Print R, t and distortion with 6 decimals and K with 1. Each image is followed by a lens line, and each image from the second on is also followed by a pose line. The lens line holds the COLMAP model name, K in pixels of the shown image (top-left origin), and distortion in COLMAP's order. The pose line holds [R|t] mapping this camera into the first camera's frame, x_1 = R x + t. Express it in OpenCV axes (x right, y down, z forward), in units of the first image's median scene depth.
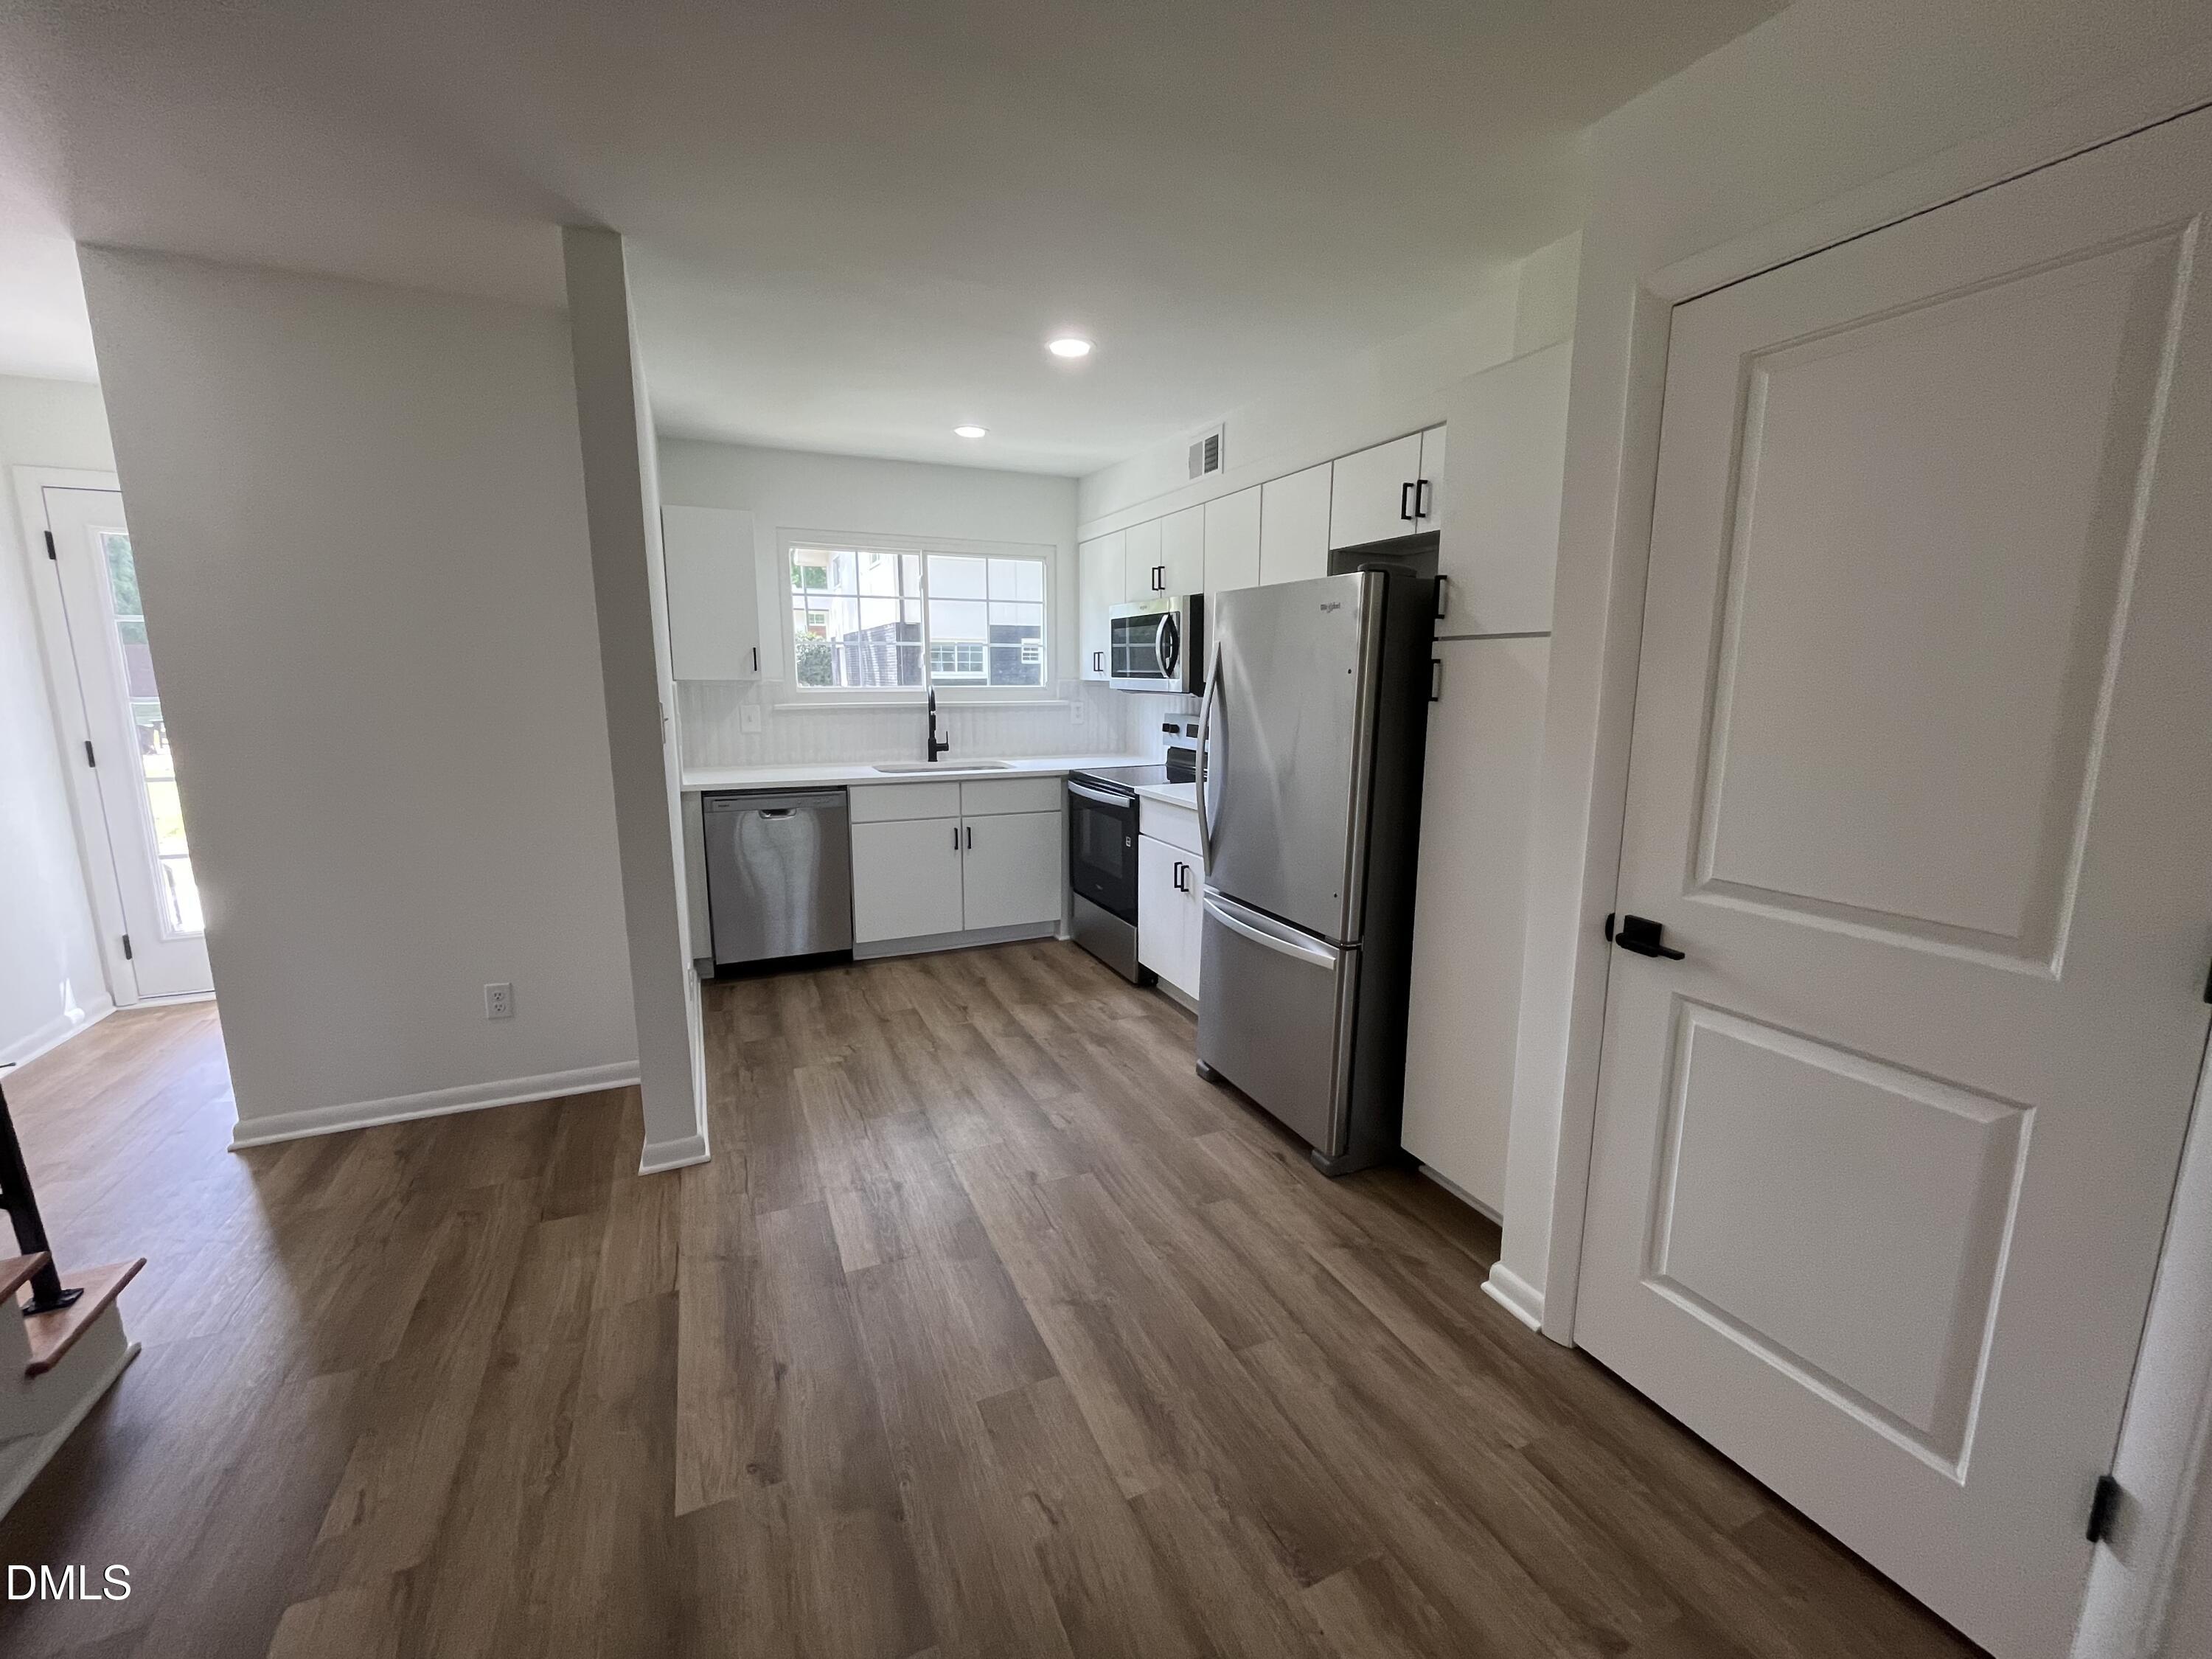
lens RADIAL K [[893.3, 0, 1104.8], [0, 893.3, 823.9], [0, 0, 1]] dist [-0.003045, -0.000399]
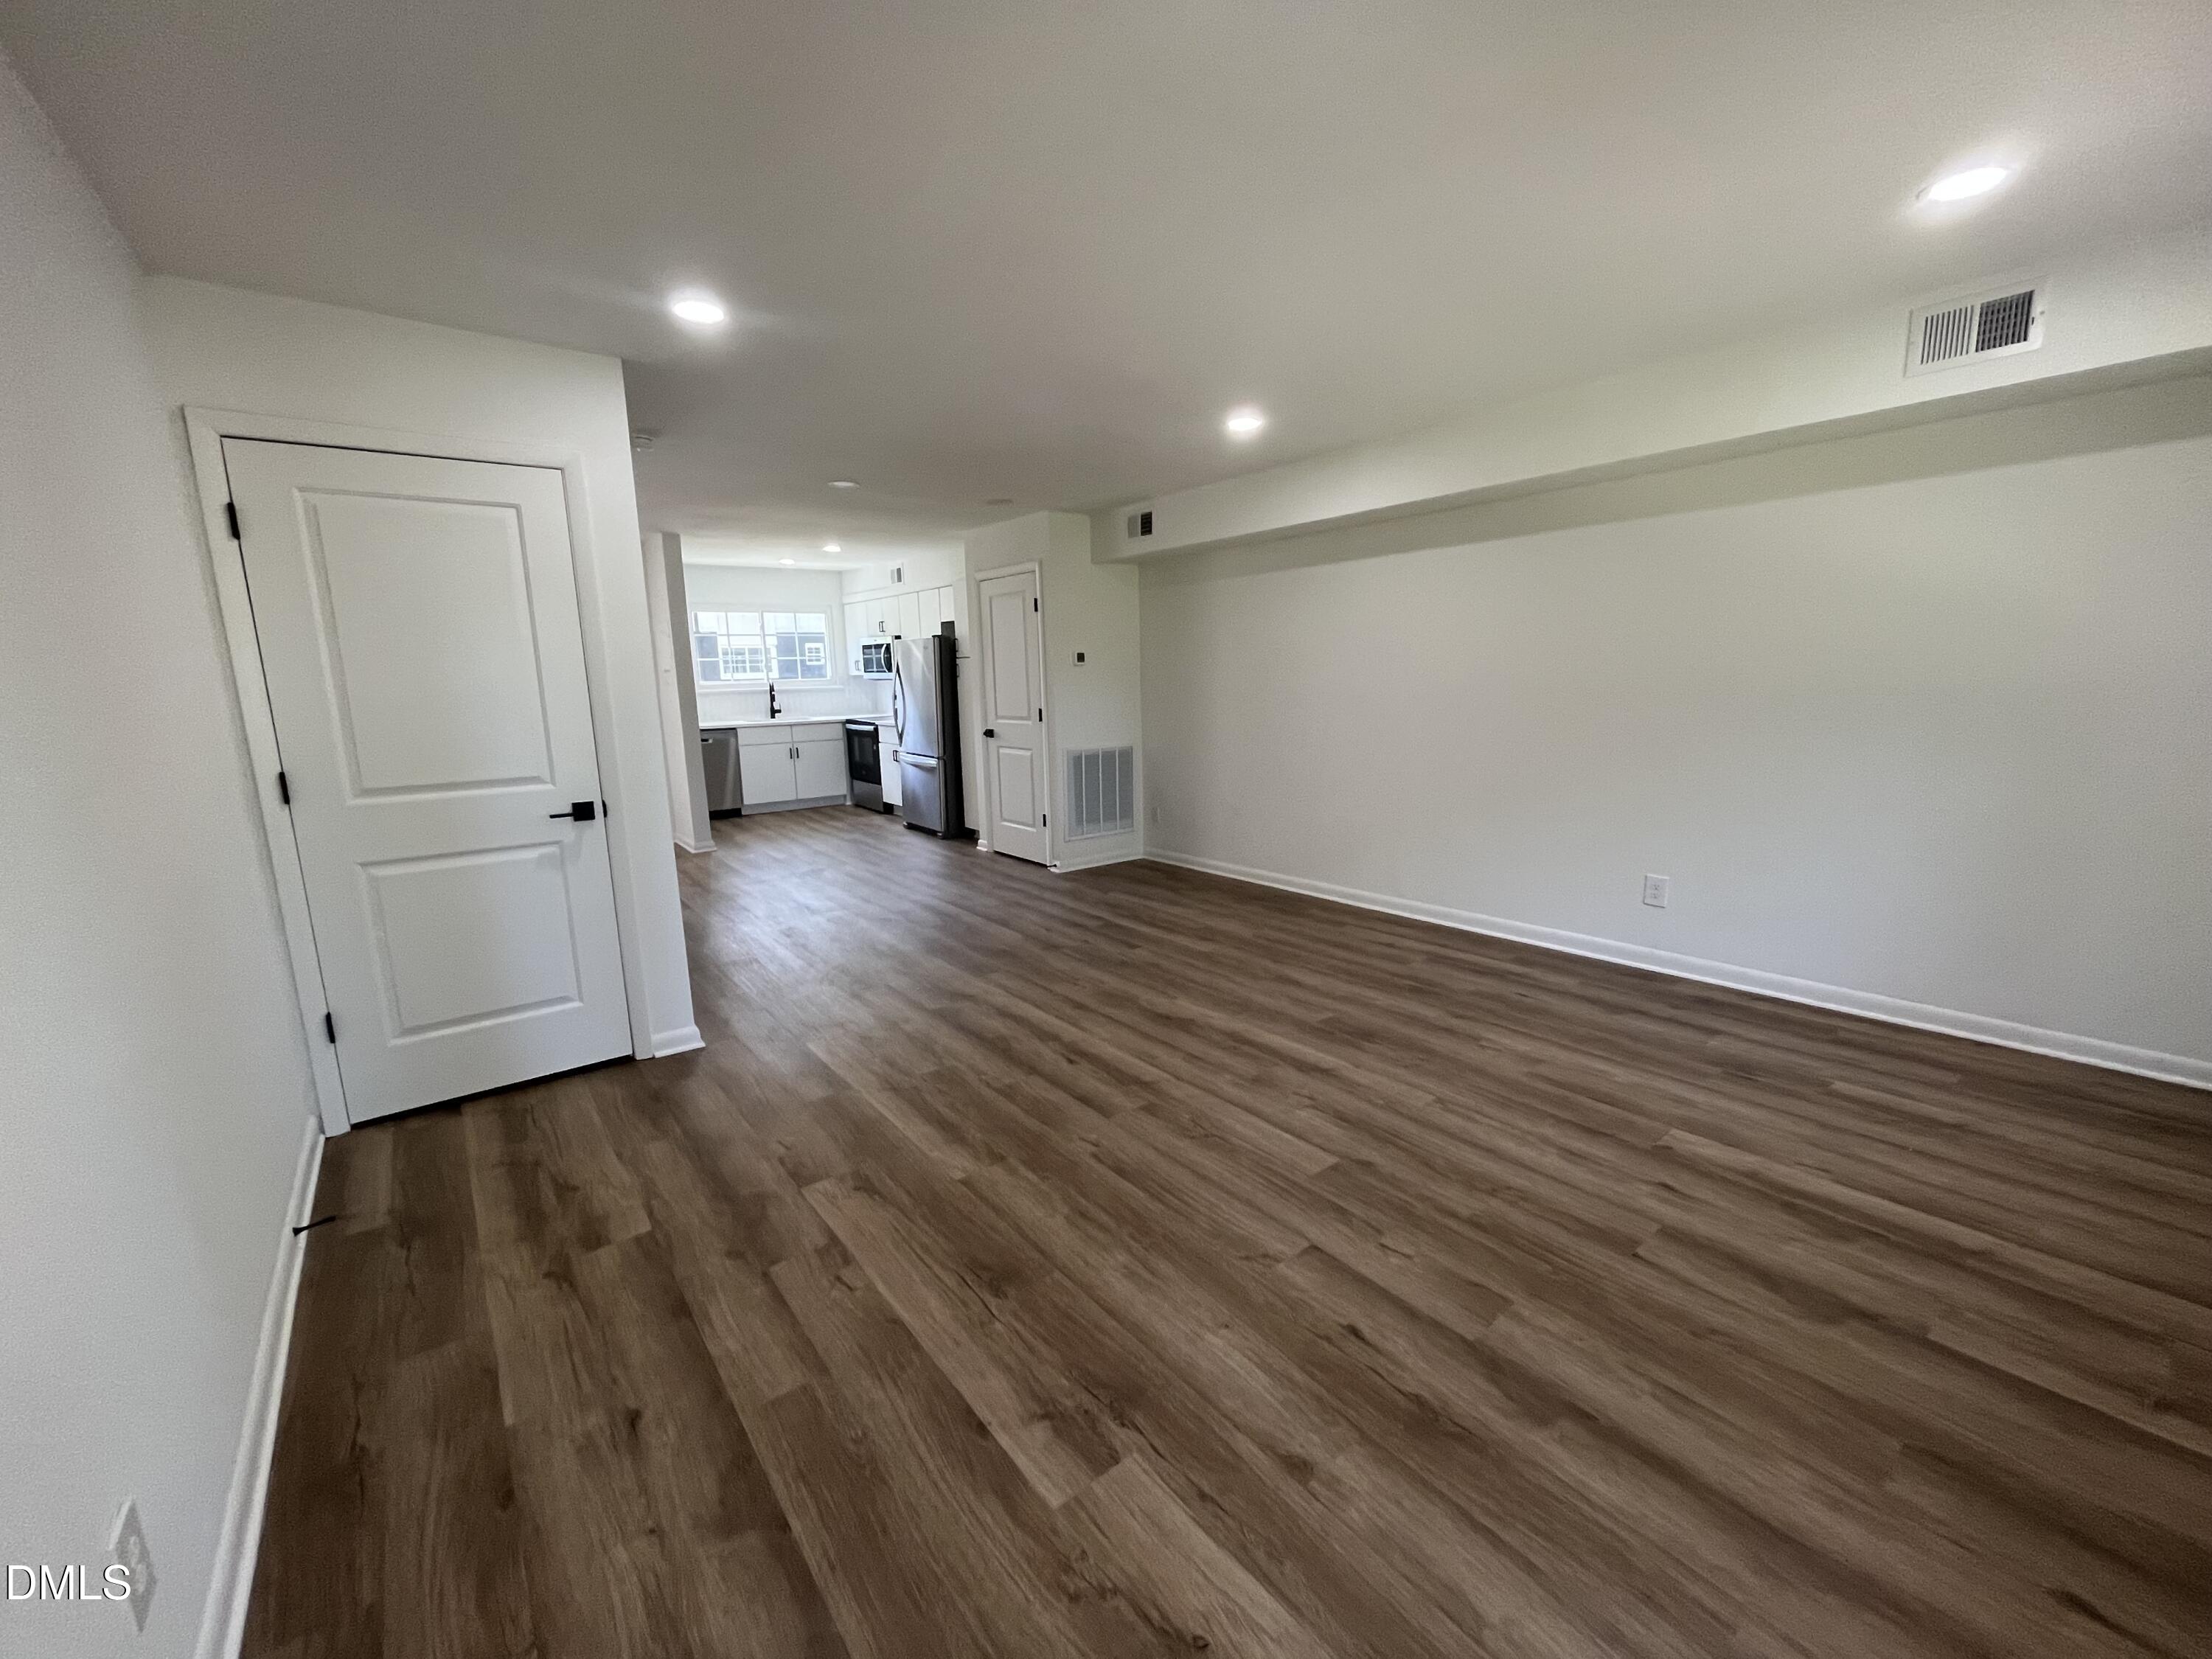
lens RADIAL K [[893.3, 0, 1116.0], [0, 893.3, 830.8], [0, 0, 1]] dist [-0.003045, -0.000399]
pose [[0.971418, -0.066430, 0.227891, 0.089624], [0.063386, 0.997775, 0.020658, 0.219508], [-0.228756, -0.005622, 0.973467, -1.294639]]
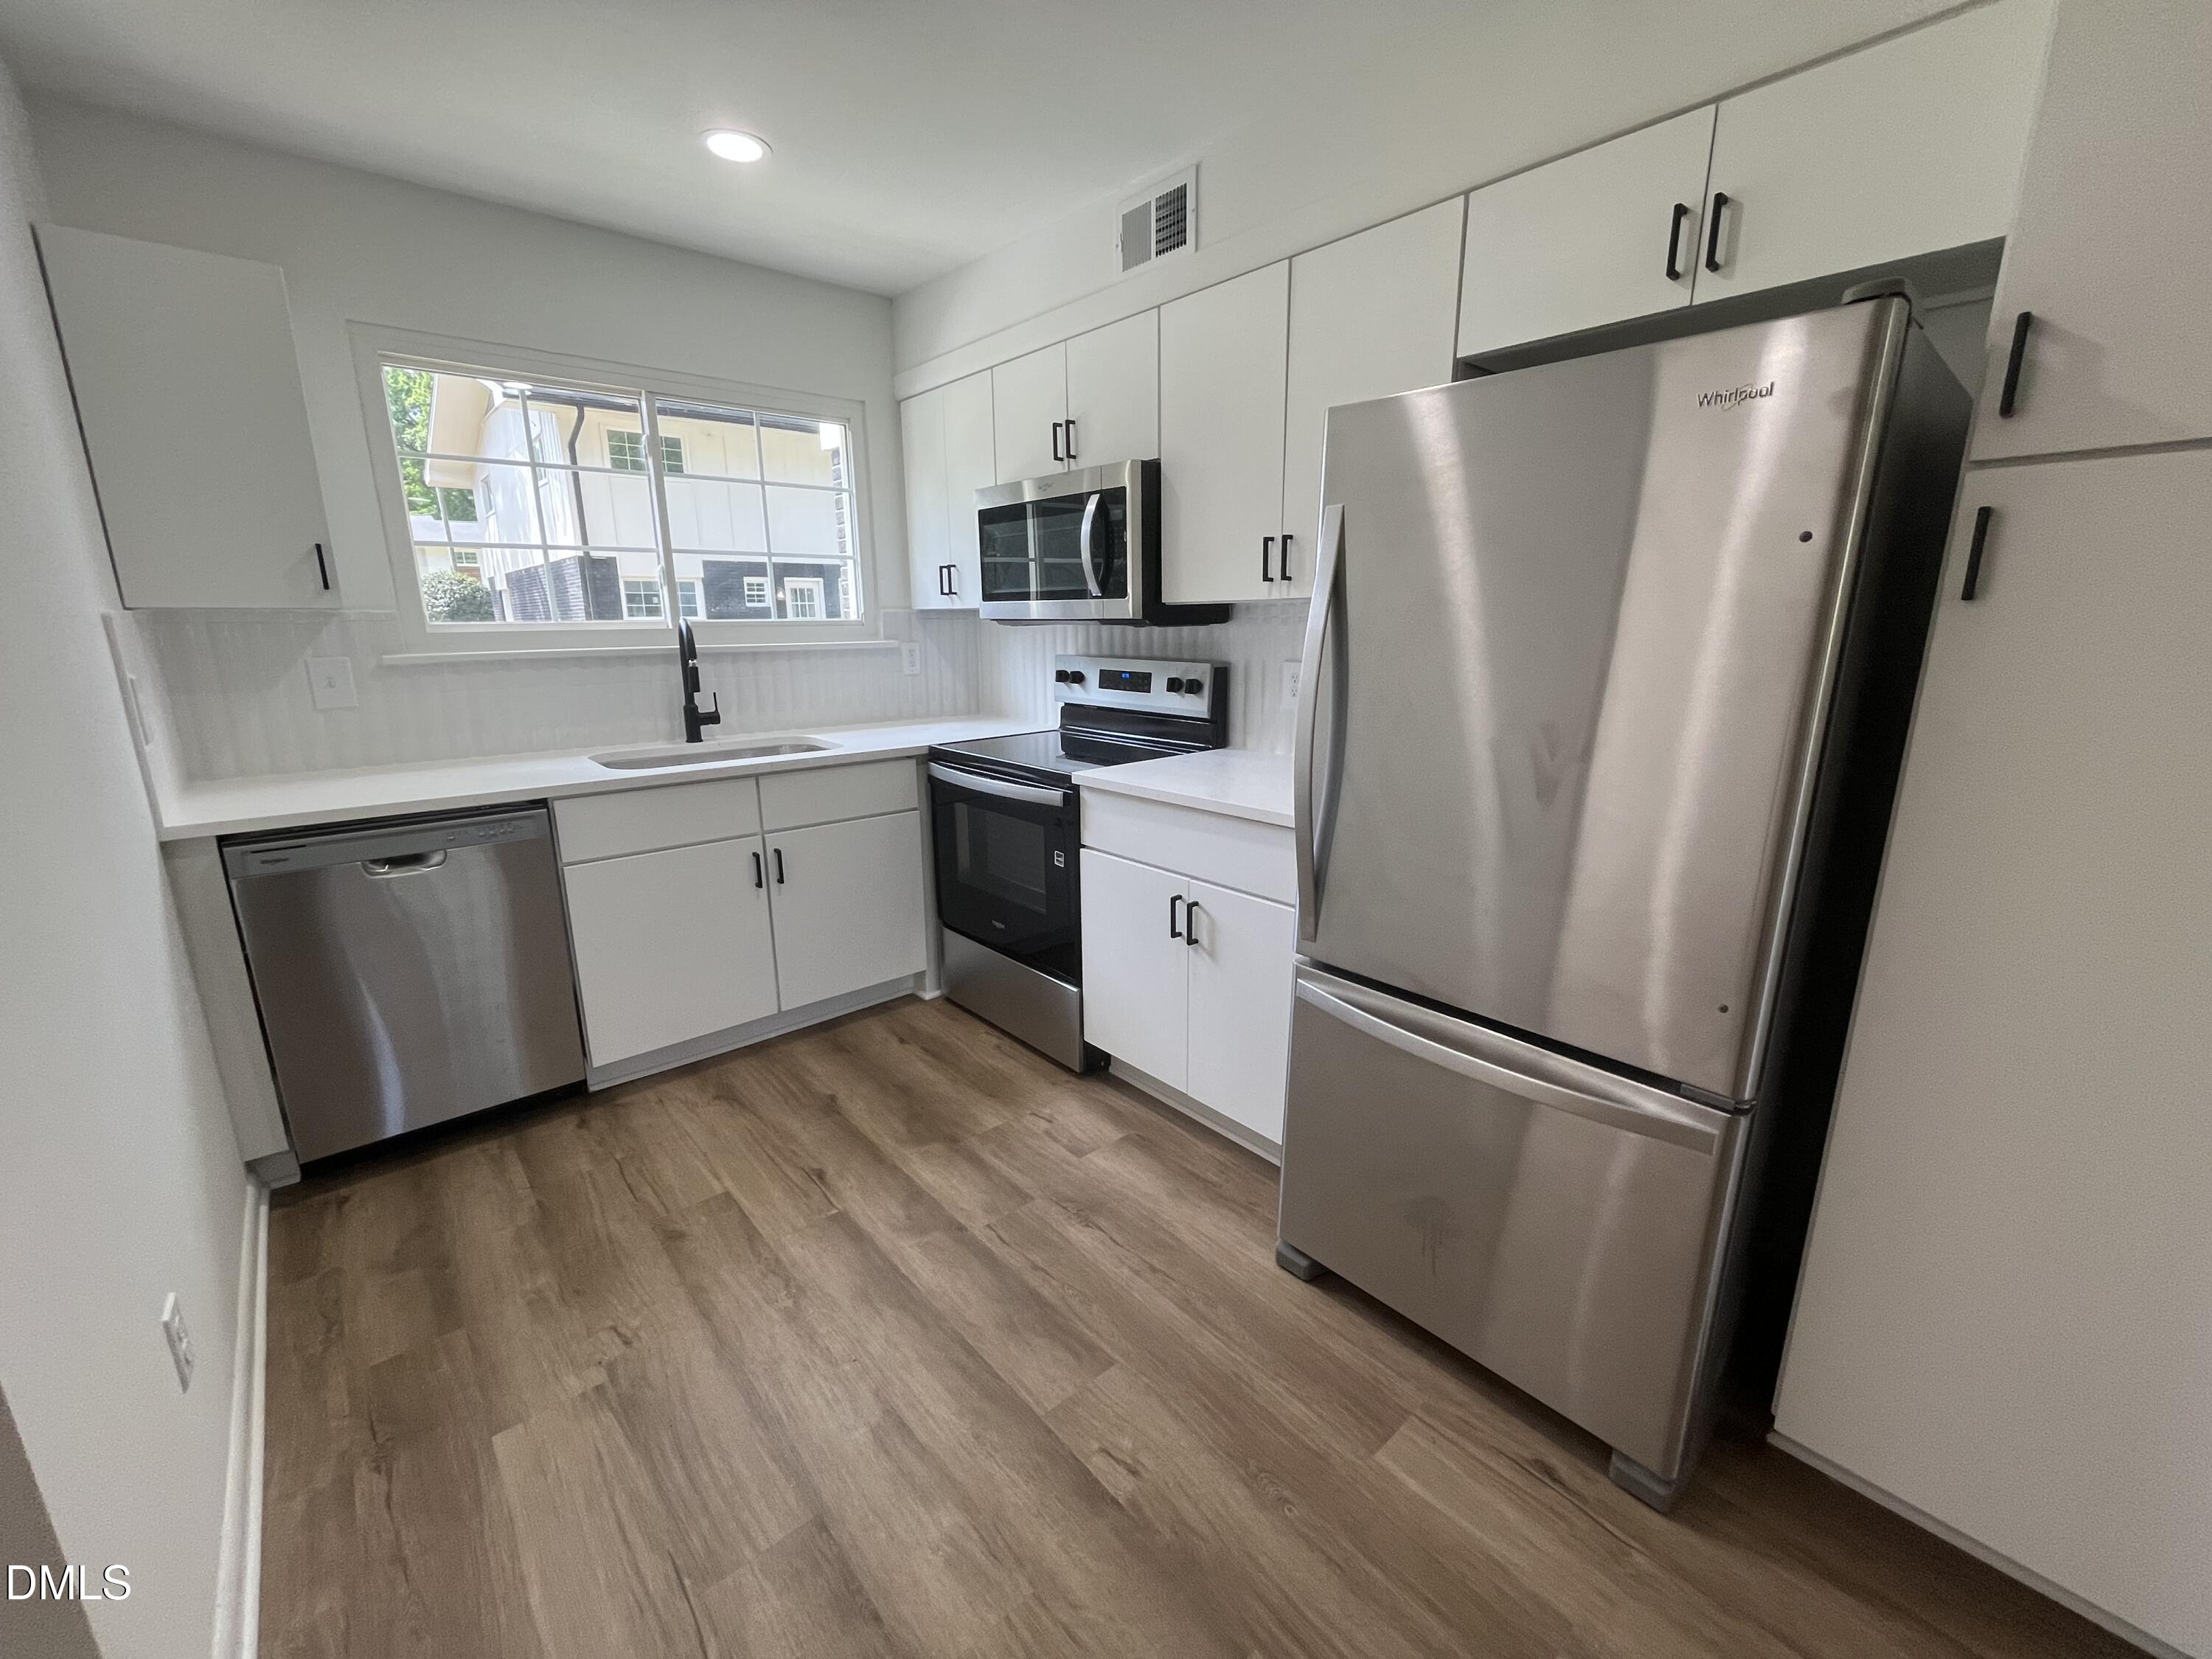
lens RADIAL K [[893.3, 0, 1104.0], [0, 893.3, 829.1], [0, 0, 1]] dist [-0.003045, -0.000399]
pose [[0.956706, -0.077367, 0.280586, -0.119071], [0.059343, 0.995624, 0.072187, -0.044884], [-0.284943, -0.052411, 0.957110, 0.383379]]
